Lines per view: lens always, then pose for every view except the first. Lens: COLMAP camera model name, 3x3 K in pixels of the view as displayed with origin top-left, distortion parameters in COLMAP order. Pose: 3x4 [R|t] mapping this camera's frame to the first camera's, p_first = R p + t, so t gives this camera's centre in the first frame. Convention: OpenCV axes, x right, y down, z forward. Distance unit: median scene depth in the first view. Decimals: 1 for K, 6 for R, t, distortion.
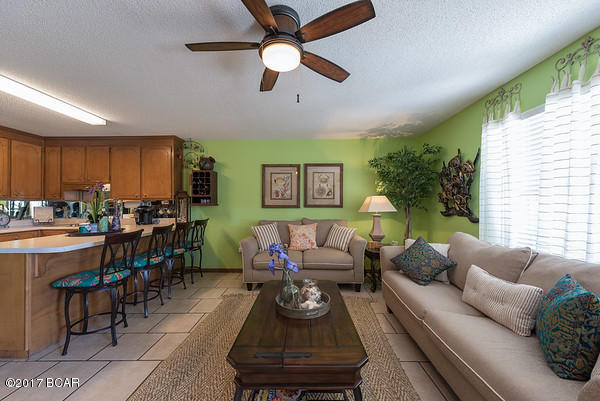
lens RADIAL K [[232.5, 0, 300.0], [0, 232.5, 200.5], [0, 0, 1]] dist [0.002268, 0.000026]
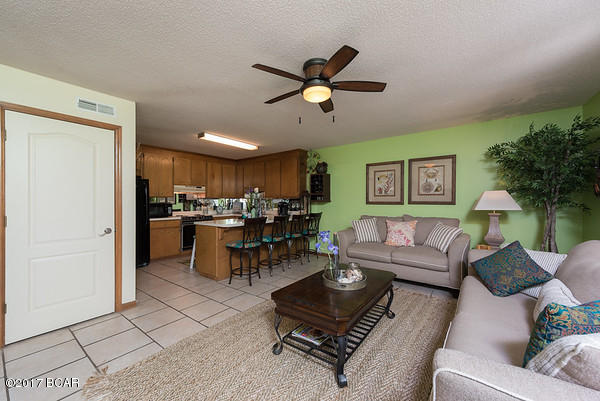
lens RADIAL K [[232.5, 0, 300.0], [0, 232.5, 200.5], [0, 0, 1]] dist [0.002268, 0.000026]
pose [[0.807792, -0.000032, -0.589467, 0.239417], [0.009486, 0.999871, 0.012945, -0.002651], [0.589391, -0.016048, 0.807689, -0.063362]]
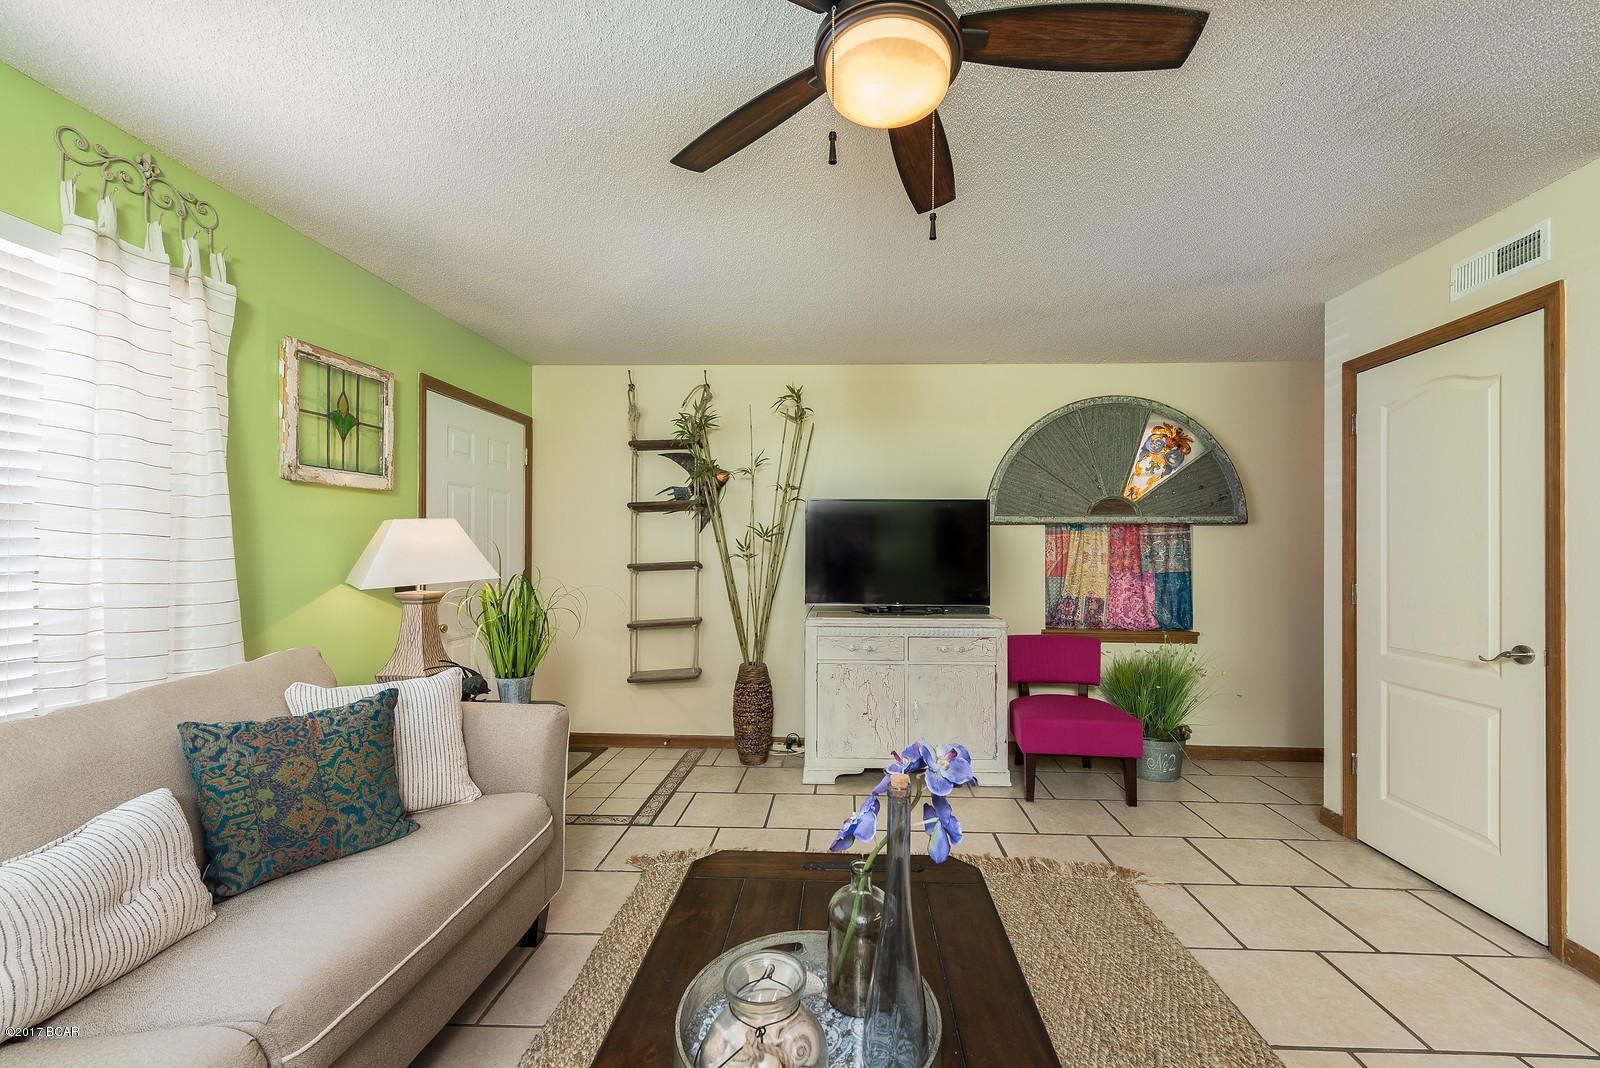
lens RADIAL K [[636.7, 0, 827.2], [0, 636.7, 550.1], [0, 0, 1]] dist [0.001693, -0.000441]
pose [[-0.999873, 0.002090, 0.015819, -0.007059], [0.001783, 0.999809, -0.019450, 0.008391], [-0.015857, -0.019419, -0.999686, 0.675405]]
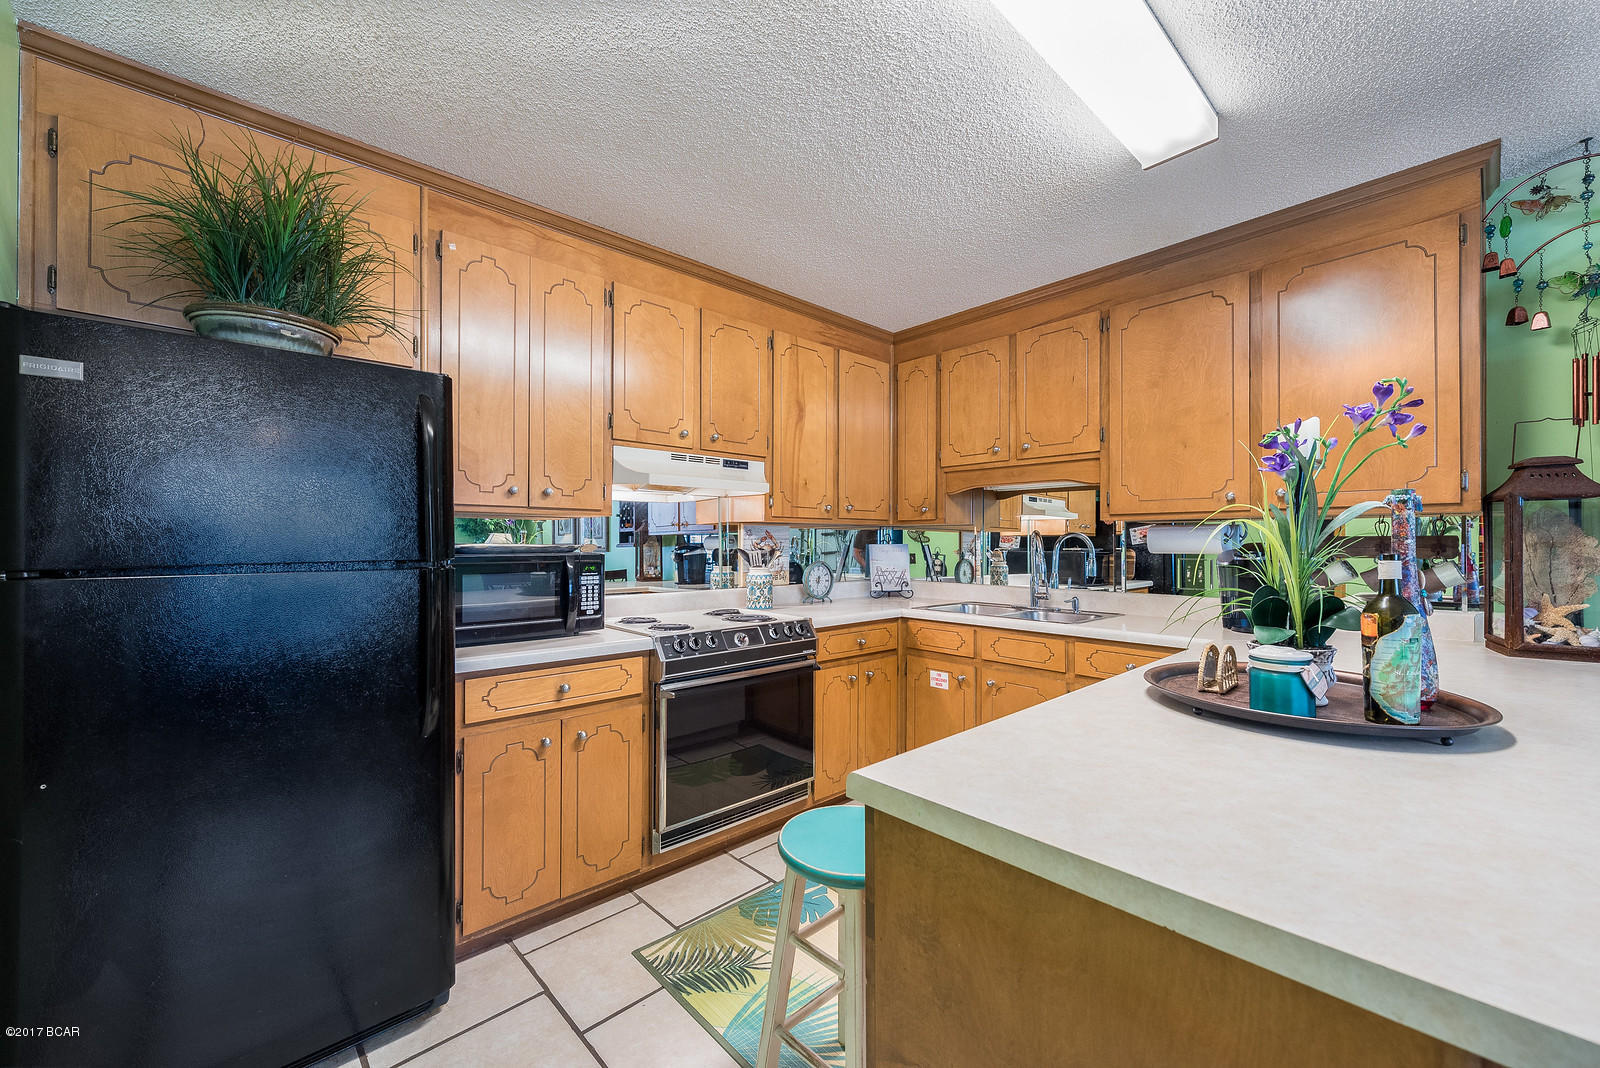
lens RADIAL K [[626.7, 0, 804.7], [0, 626.7, 540.4], [0, 0, 1]] dist [0.000036, -0.000405]
pose [[0.692037, 0.003416, -0.721854, -0.562516], [0.007729, 0.999896, 0.012140, 0.007739], [0.721821, -0.013981, 0.691939, 0.301512]]
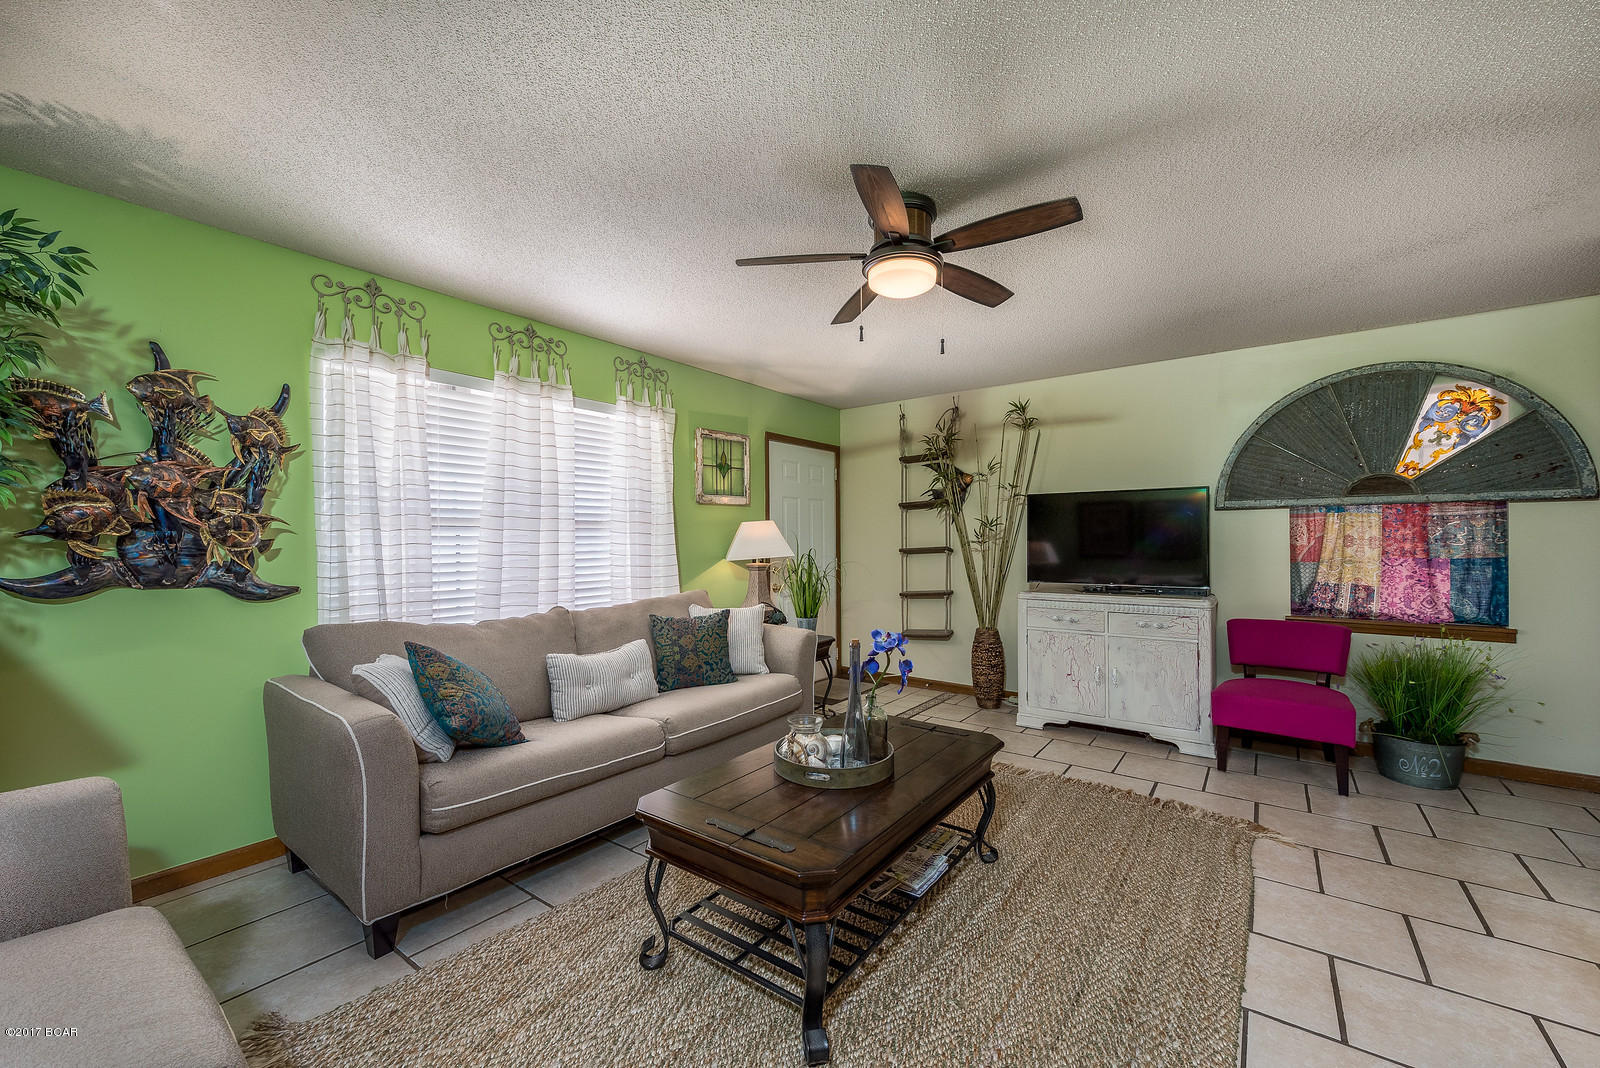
lens RADIAL K [[626.7, 0, 804.7], [0, 626.7, 540.4], [0, 0, 1]] dist [0.000036, -0.000405]
pose [[-0.810964, 0.010257, 0.585006, -0.281104], [-0.000672, 0.999829, -0.018462, 0.016979], [-0.585096, -0.015365, -0.810819, 0.867261]]
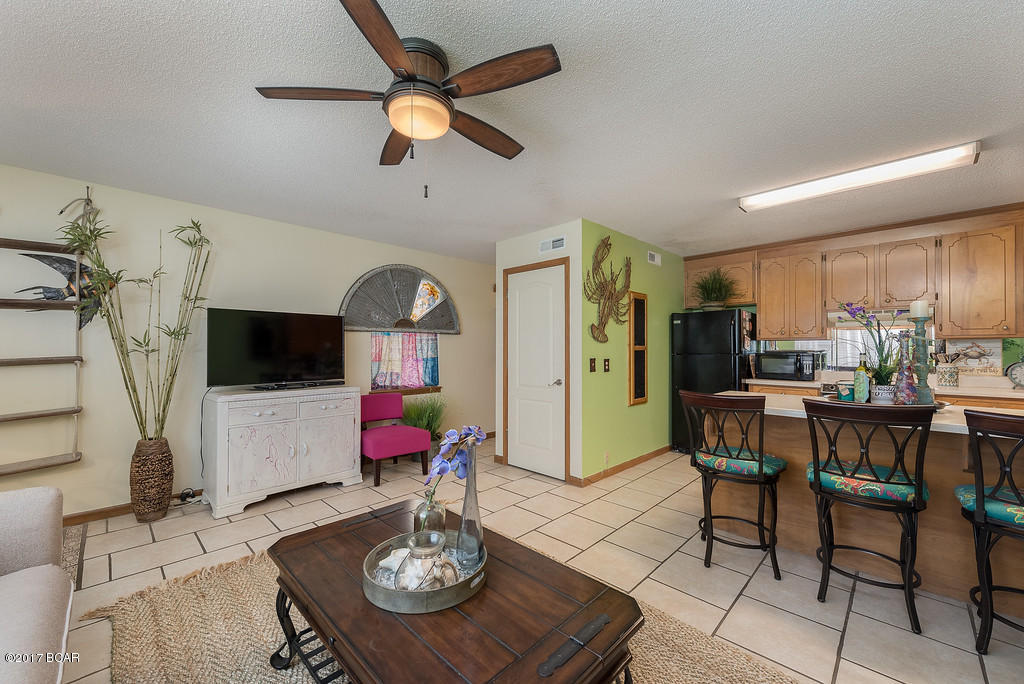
lens RADIAL K [[401.1, 0, 515.0], [0, 401.1, 346.1], [0, 0, 1]] dist [0.000036, -0.000405]
pose [[-0.679541, 0.000904, -0.733637, 0.199613], [0.015476, 0.999794, -0.013103, 0.009374], [0.733474, -0.020258, -0.679415, 0.713401]]
